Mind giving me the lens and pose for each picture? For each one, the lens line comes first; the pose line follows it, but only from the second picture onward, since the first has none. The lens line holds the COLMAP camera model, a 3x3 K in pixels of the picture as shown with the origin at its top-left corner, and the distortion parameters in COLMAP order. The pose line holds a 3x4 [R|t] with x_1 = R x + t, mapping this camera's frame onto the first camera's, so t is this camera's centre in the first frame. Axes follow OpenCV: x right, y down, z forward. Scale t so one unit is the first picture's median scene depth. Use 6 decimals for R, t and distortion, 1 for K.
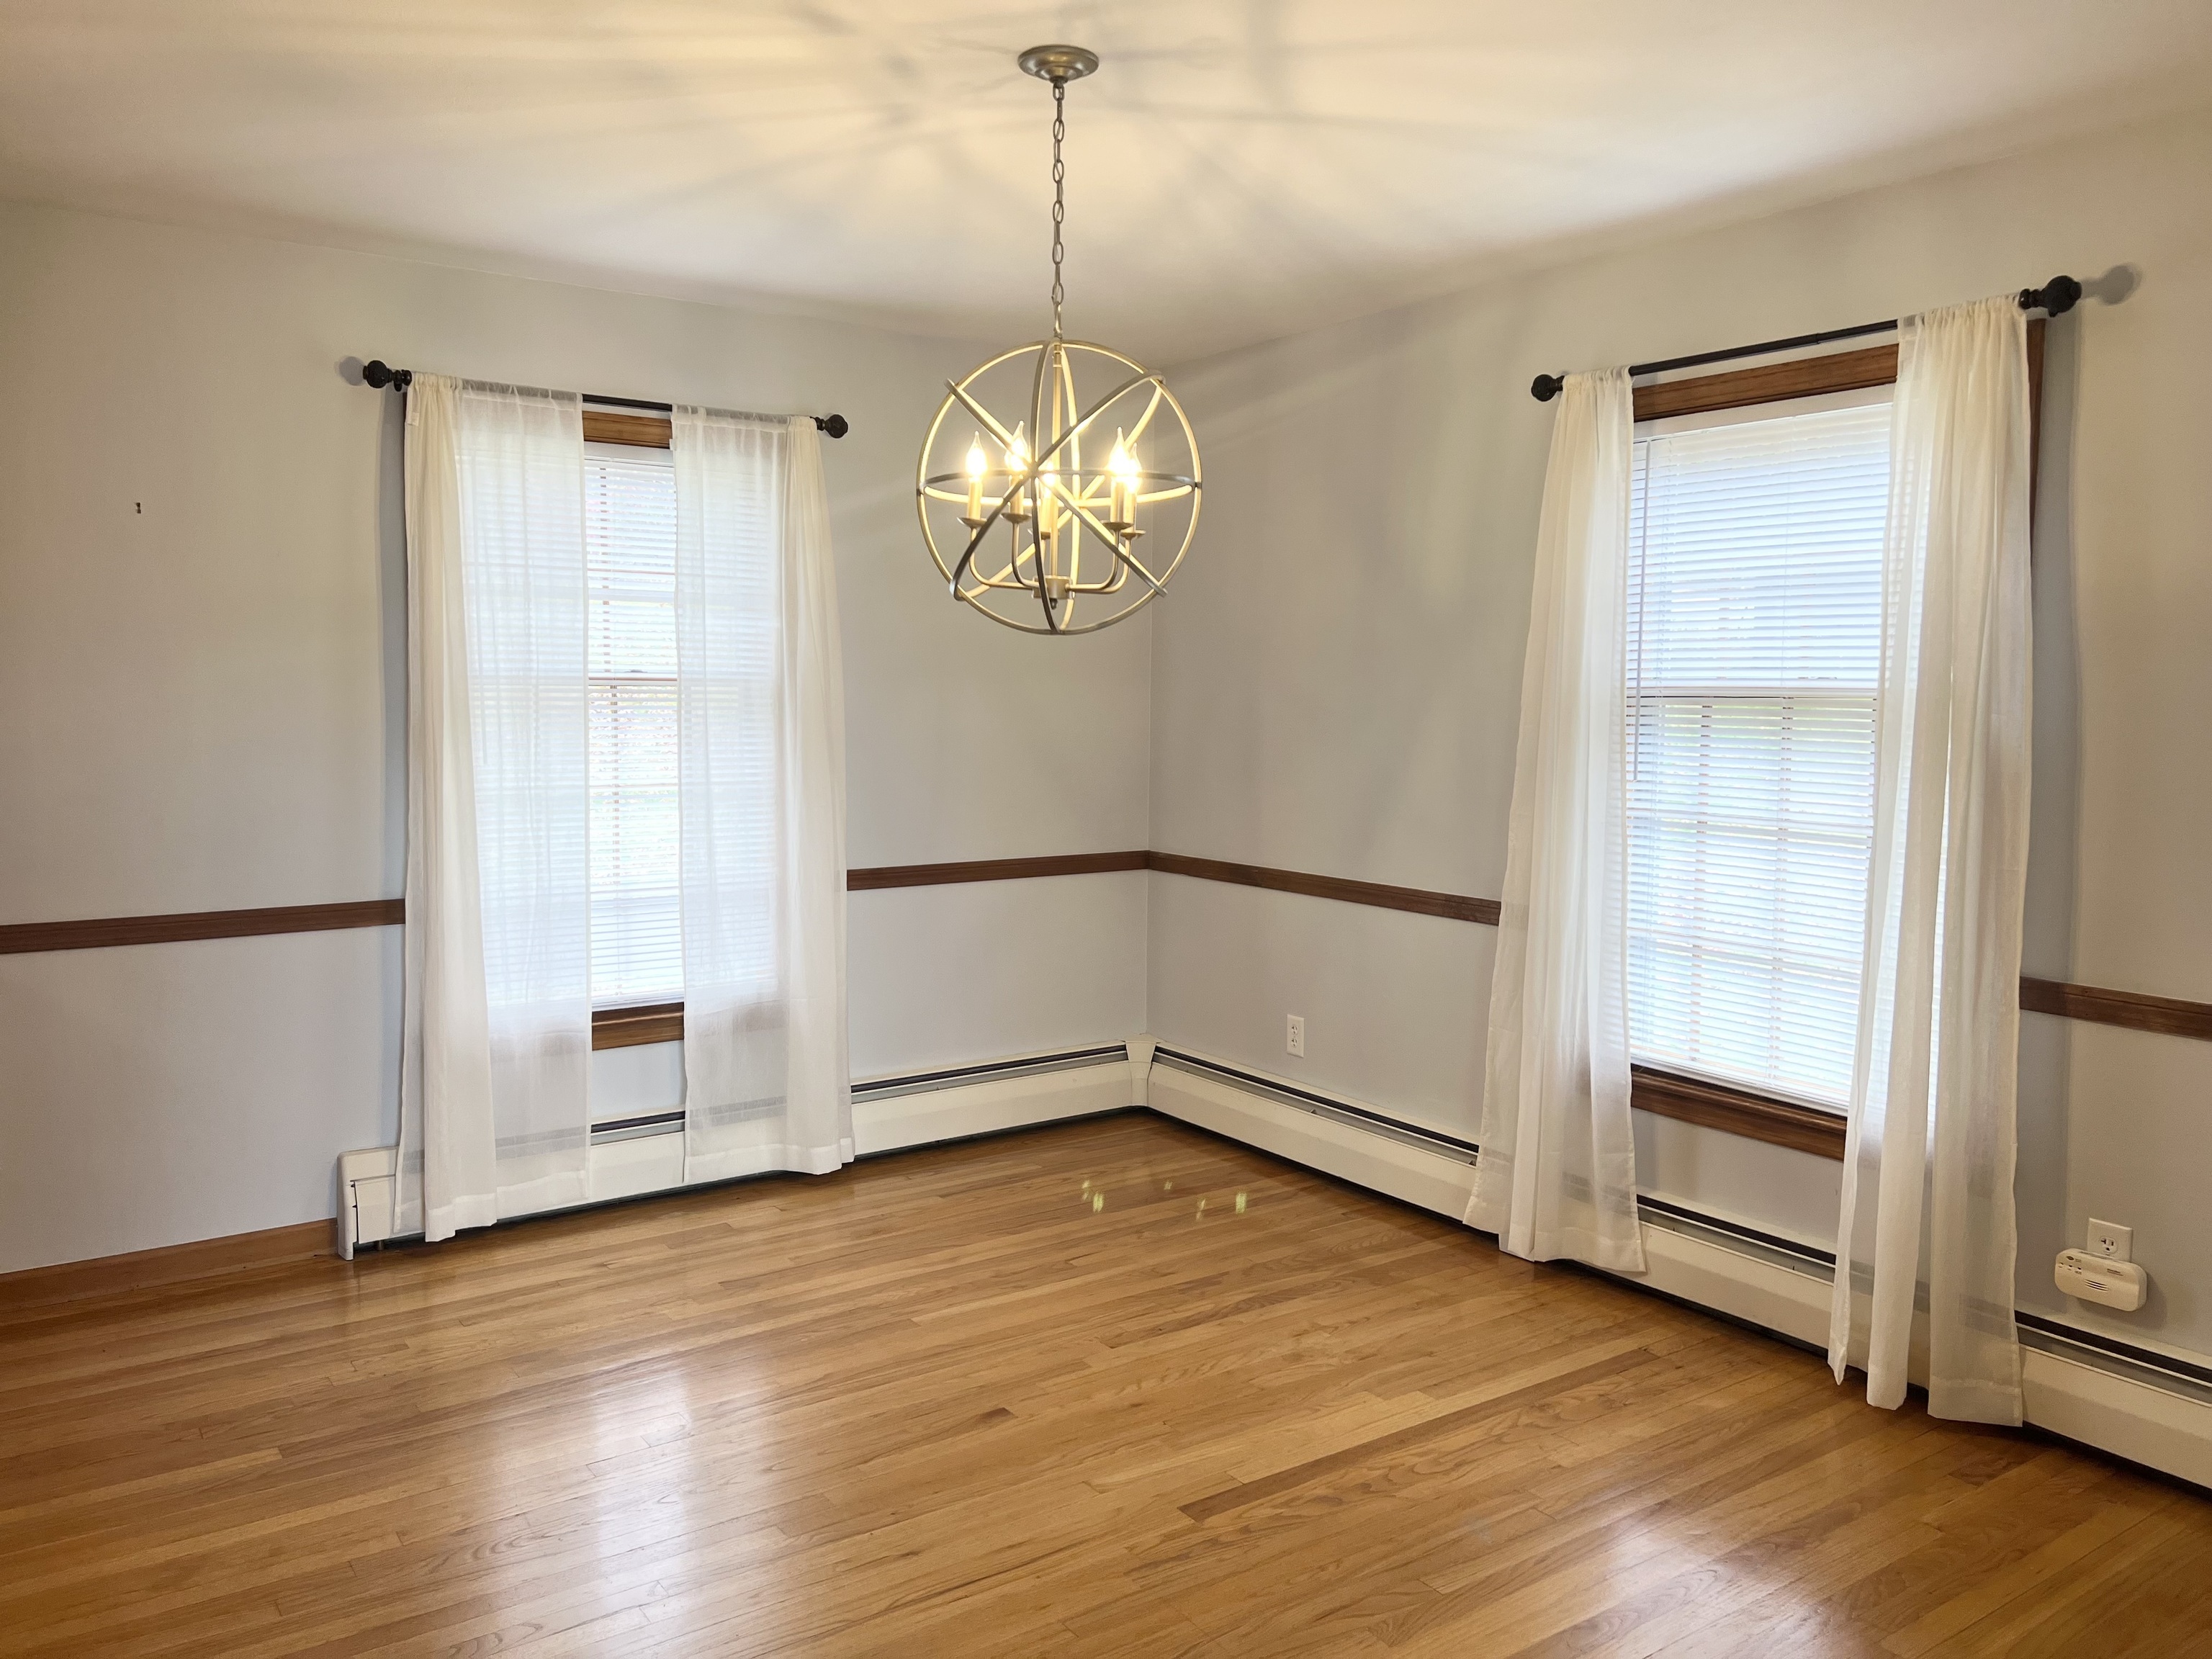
lens RADIAL K [[1665.5, 0, 1118.6], [0, 1665.5, 818.4], [0, 0, 1]] dist [0.054087, -0.051566]
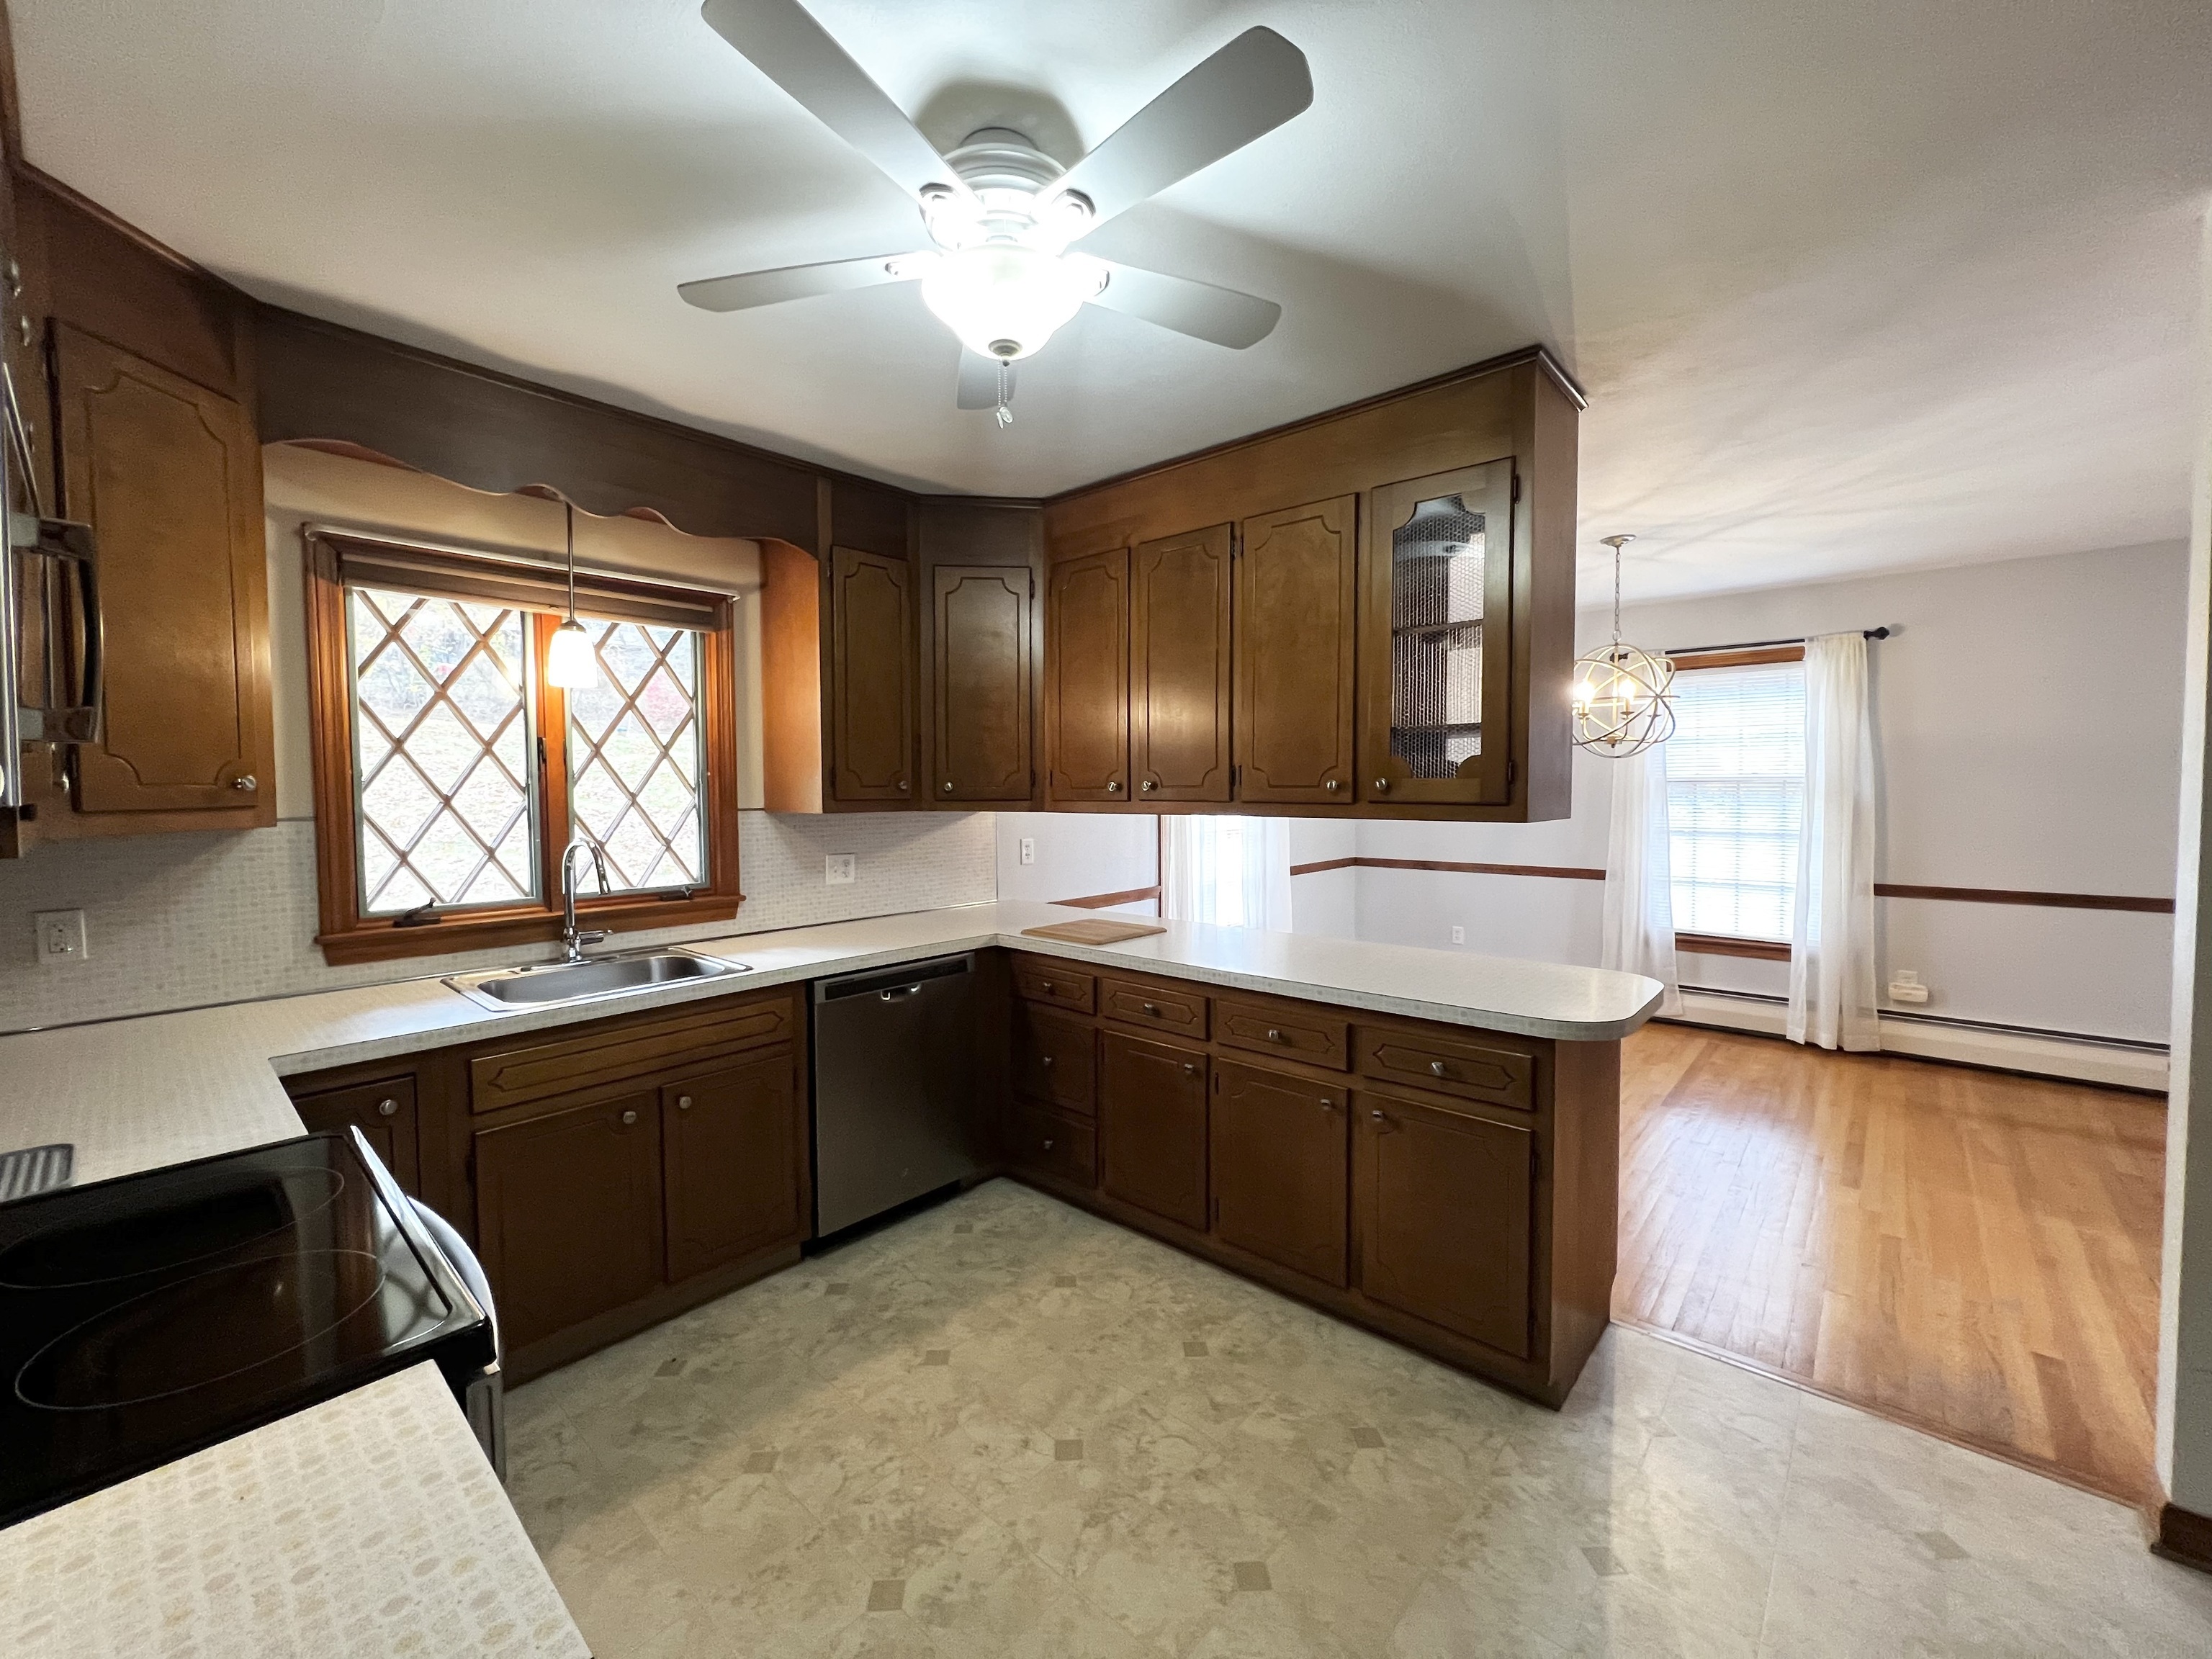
lens RADIAL K [[887.2, 0, 1105.4], [0, 887.2, 822.8], [0, 0, 1]] dist [-0.003298, 0.000712]
pose [[0.975400, -0.029209, 0.218500, -0.918065], [0.036631, 0.998879, -0.029995, -0.004257], [-0.217379, 0.037262, 0.975376, -0.109818]]
